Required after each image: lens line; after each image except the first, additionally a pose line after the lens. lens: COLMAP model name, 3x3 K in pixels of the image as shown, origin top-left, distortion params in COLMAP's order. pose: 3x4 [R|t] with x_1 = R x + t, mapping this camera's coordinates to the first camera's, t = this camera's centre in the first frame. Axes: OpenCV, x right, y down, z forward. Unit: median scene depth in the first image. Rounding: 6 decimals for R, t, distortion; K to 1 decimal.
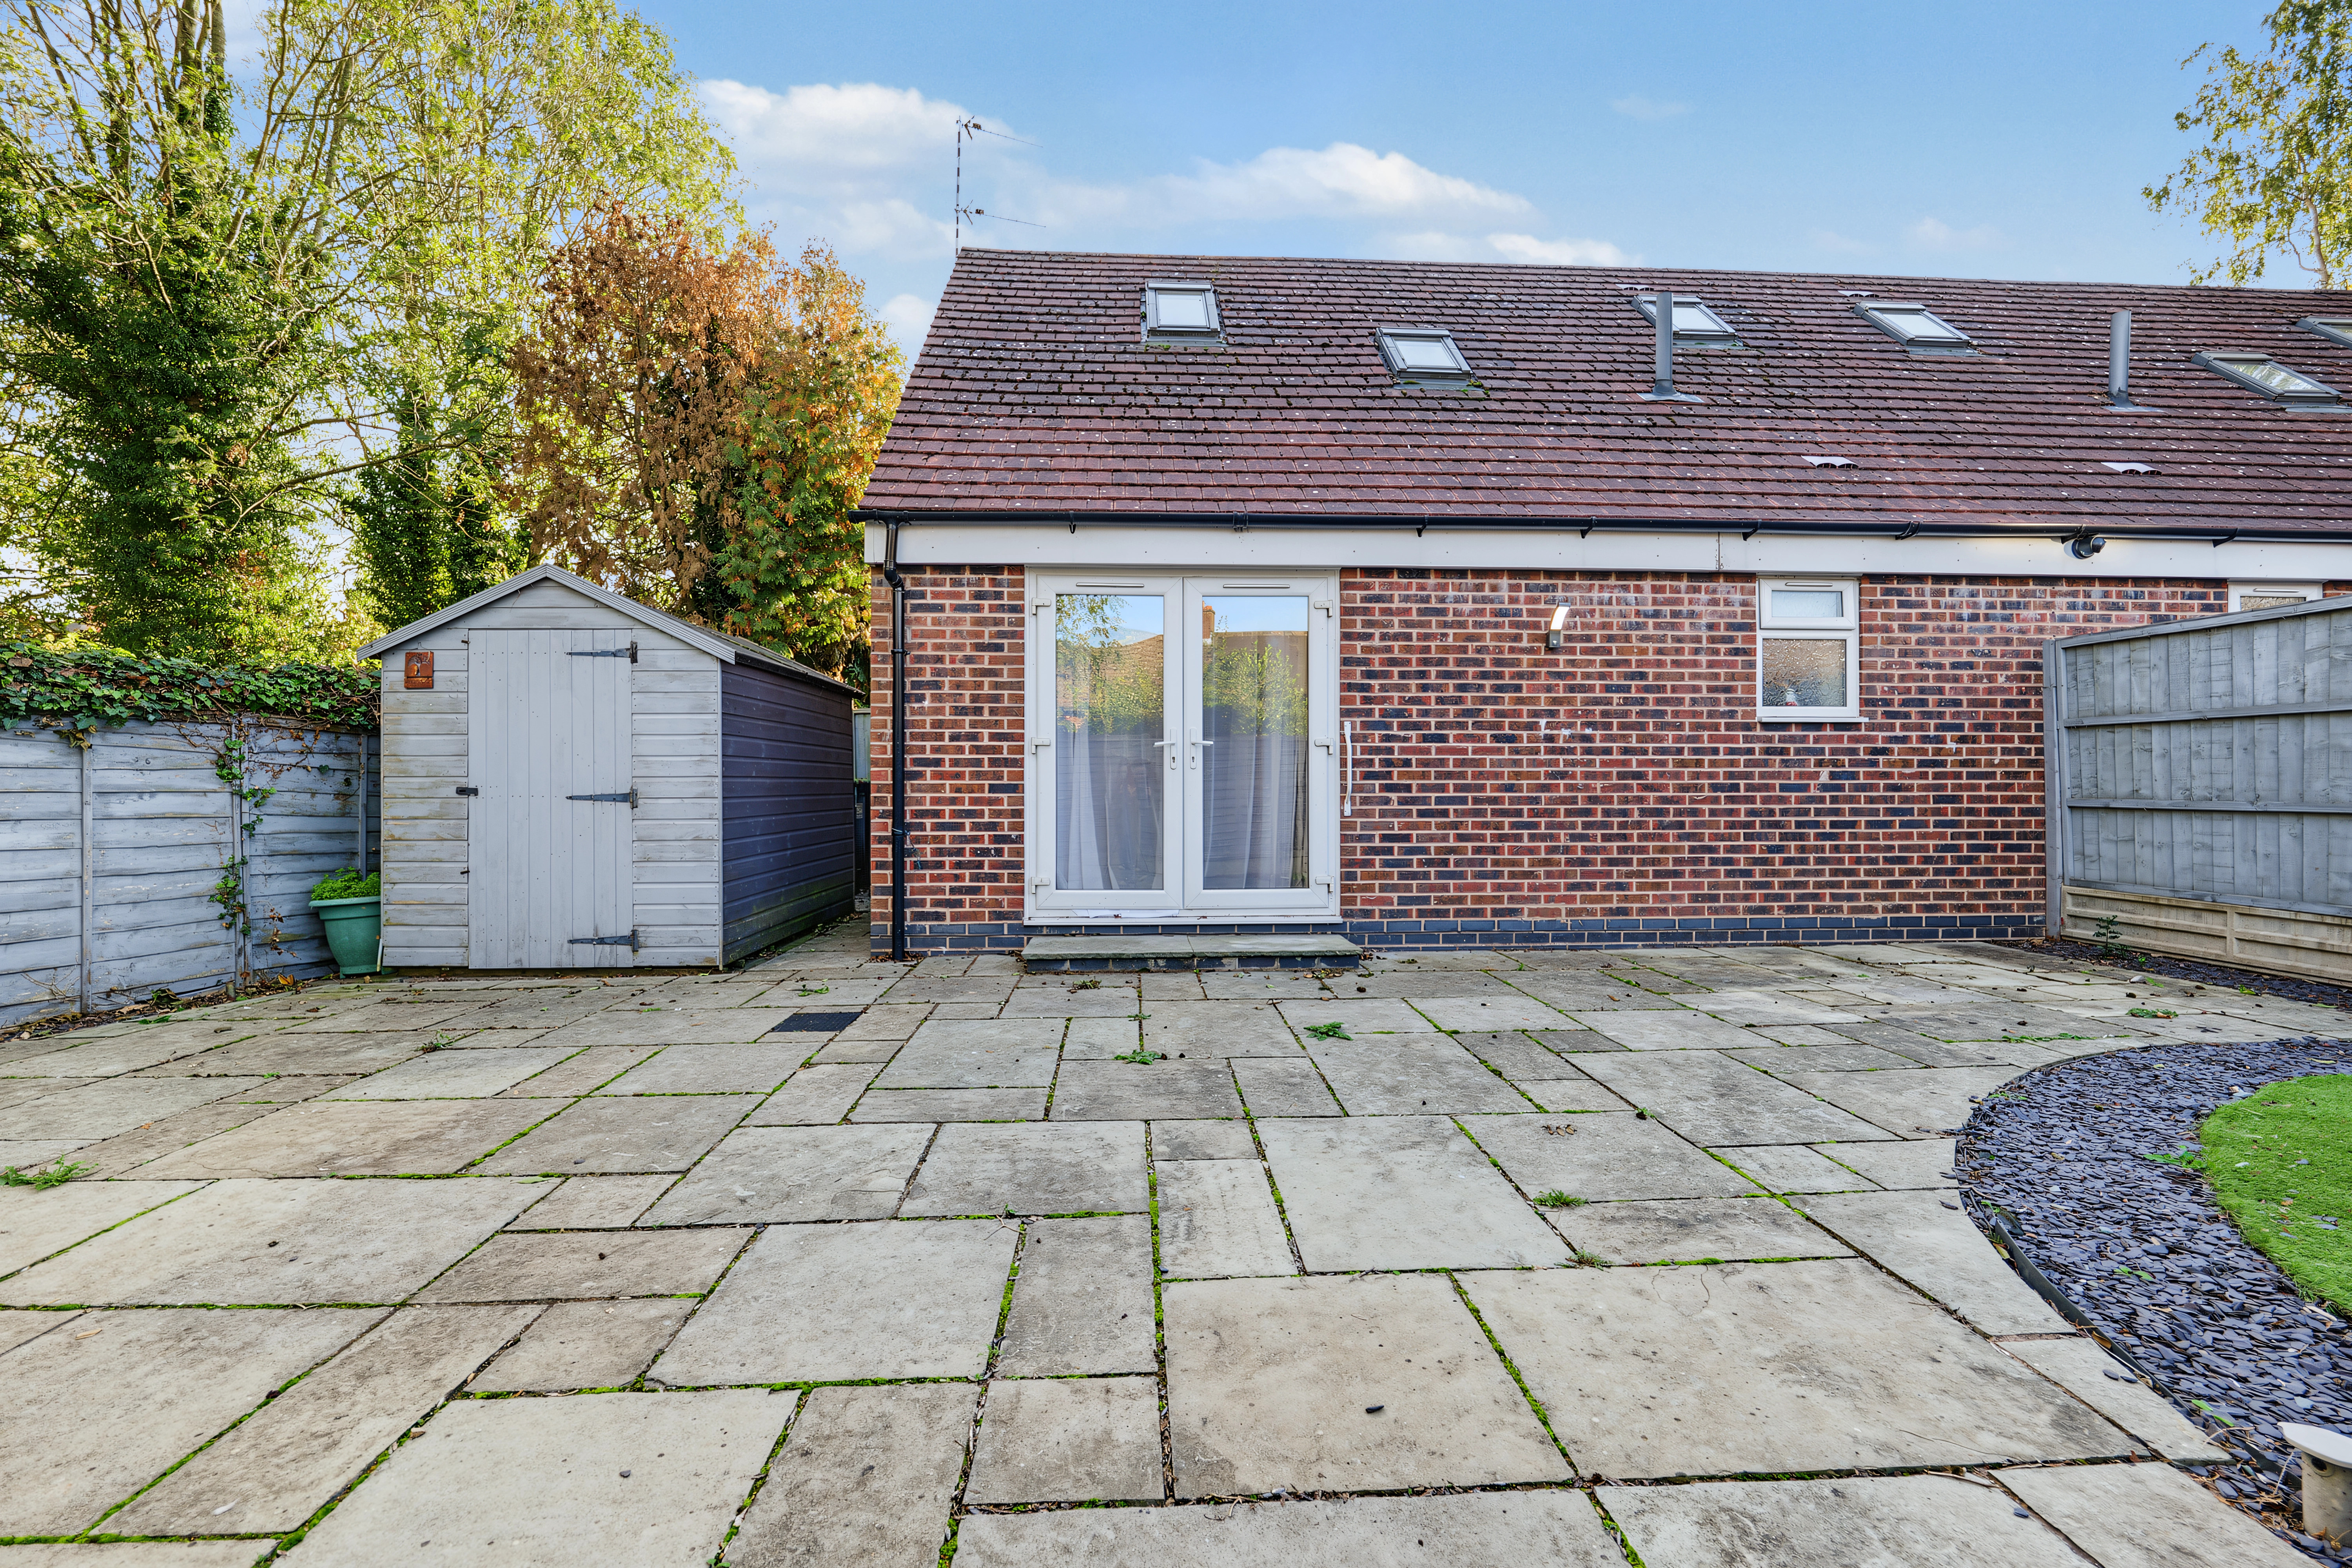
lens RADIAL K [[977.1, 0, 1165.0], [0, 977.1, 776.6], [0, 0, 1]] dist [-0.015842, -0.000161]
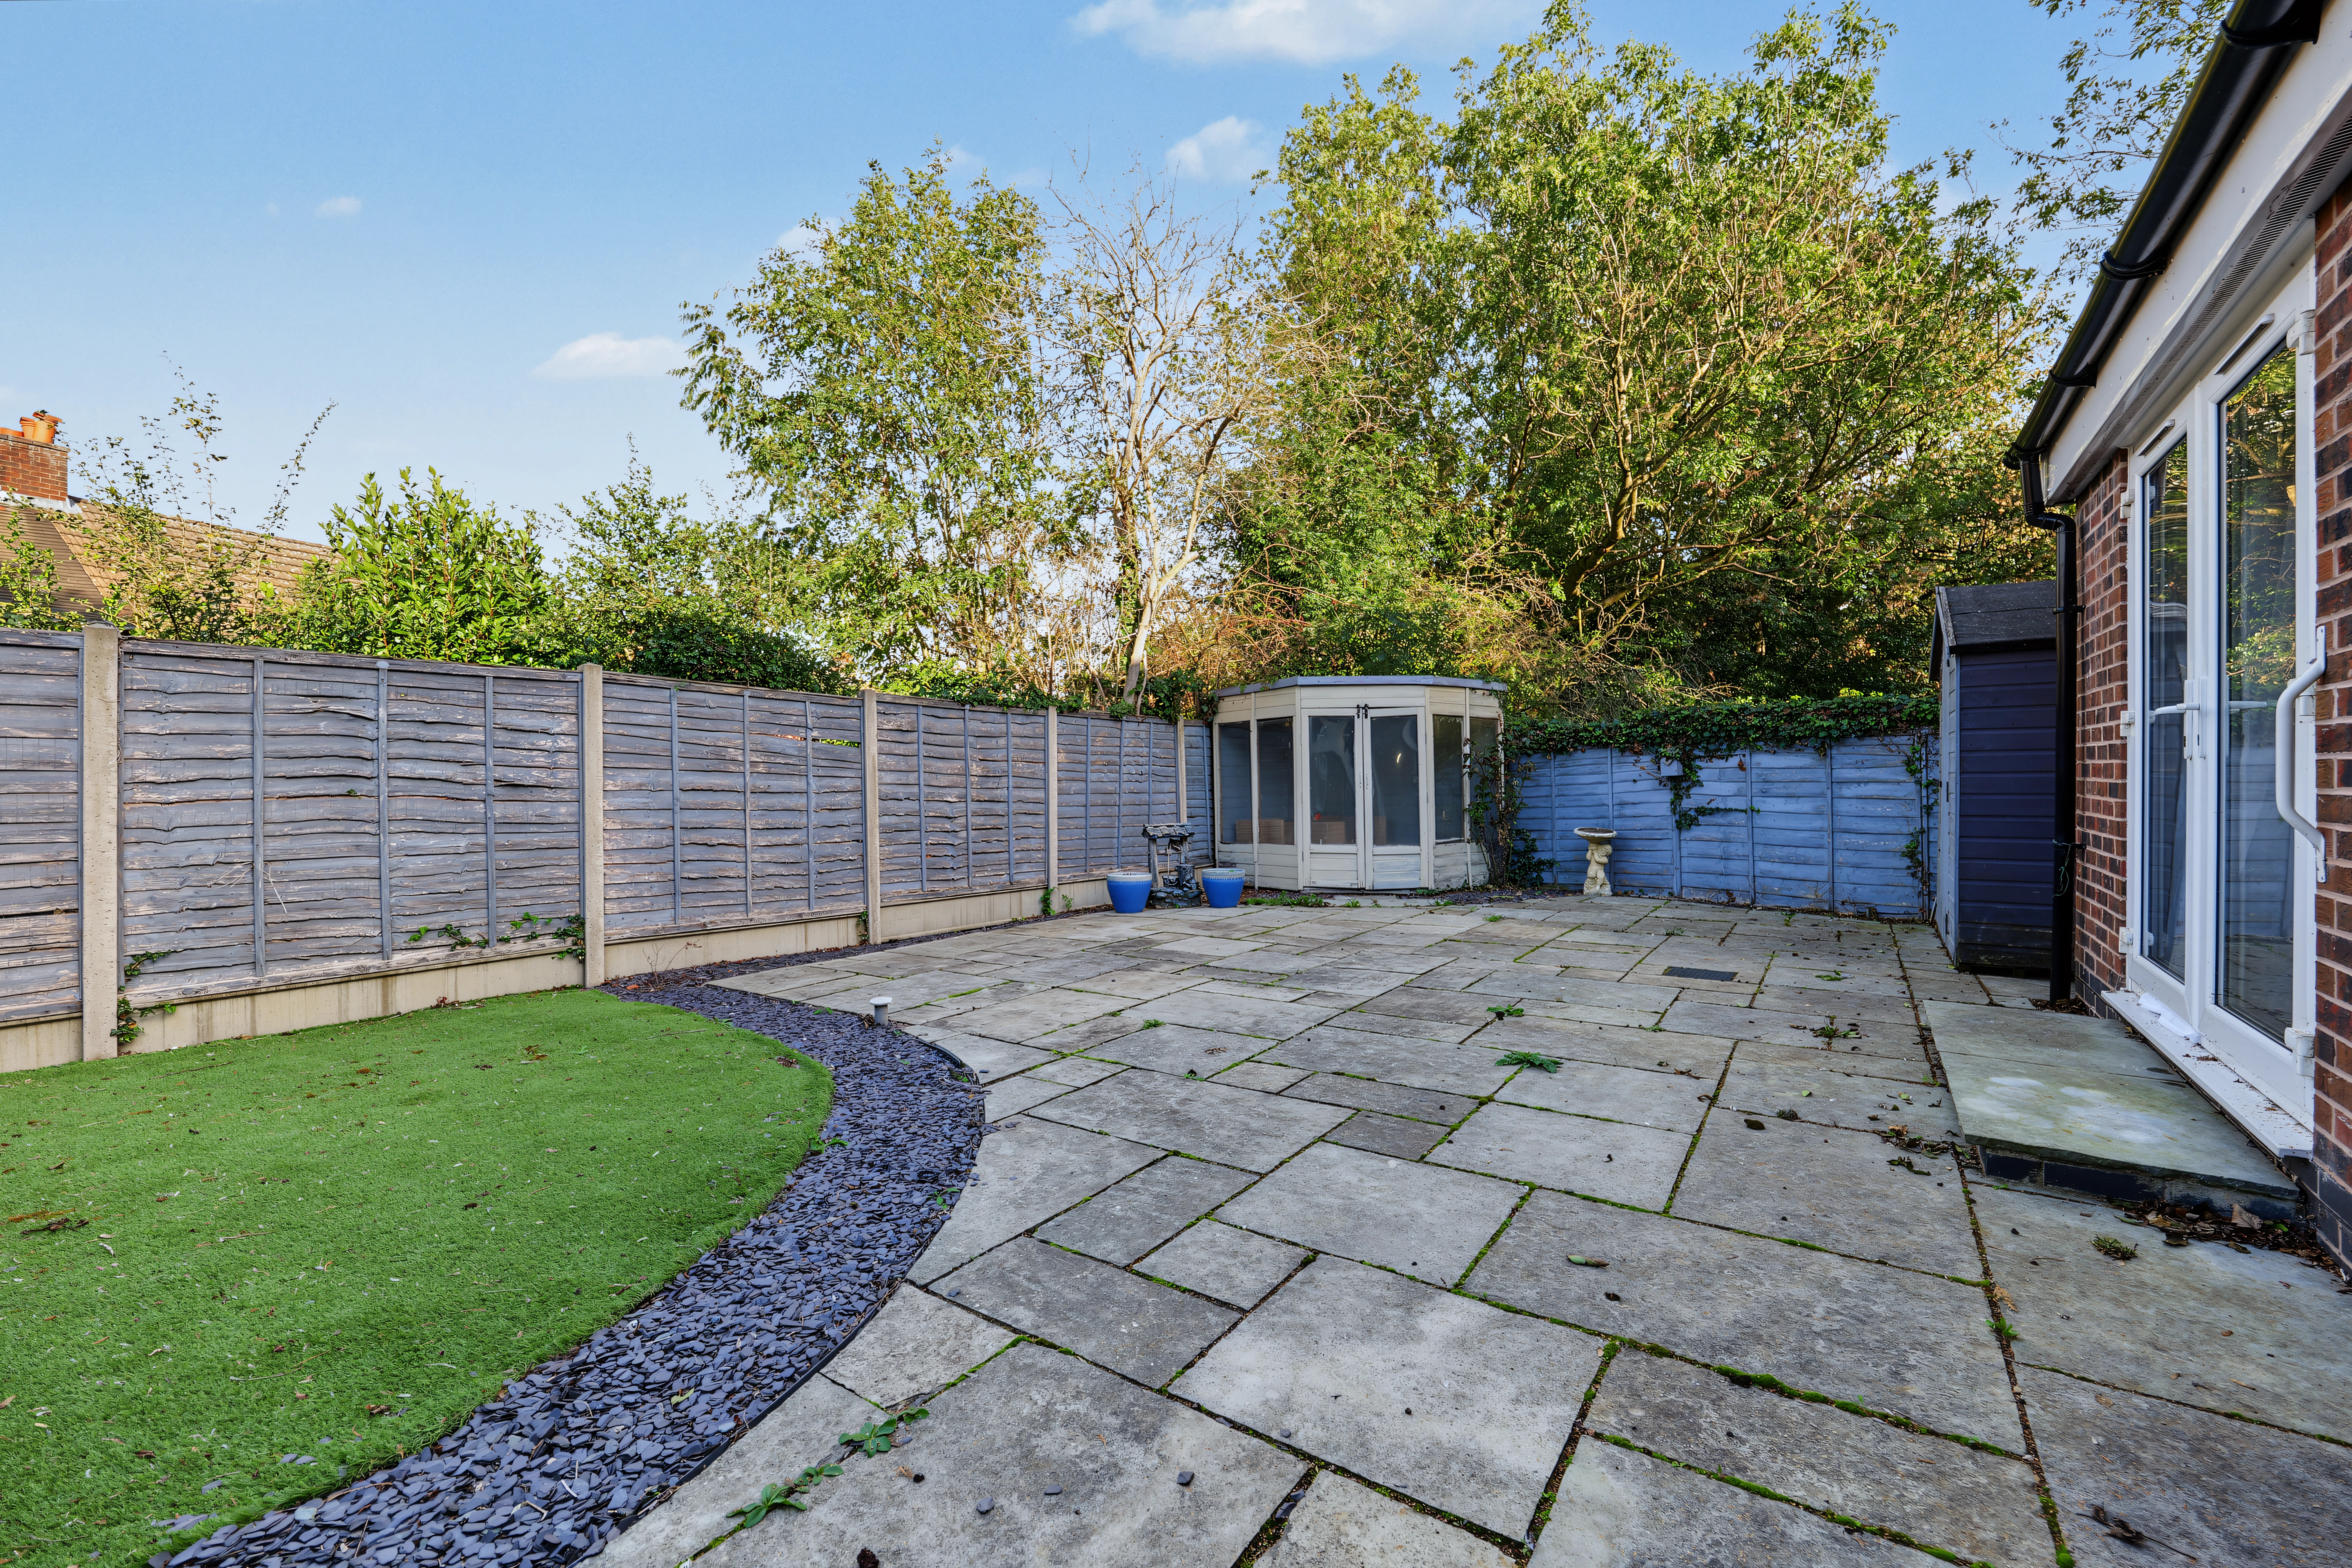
lens RADIAL K [[977.1, 0, 1171.5], [0, 977.1, 788.1], [0, 0, 1]] dist [-0.015842, -0.000161]
pose [[-0.614577, 0.019893, -0.788606, 1.451927], [0.016396, 0.999788, 0.012442, -0.019071], [0.788686, -0.005284, -0.614773, 1.724575]]
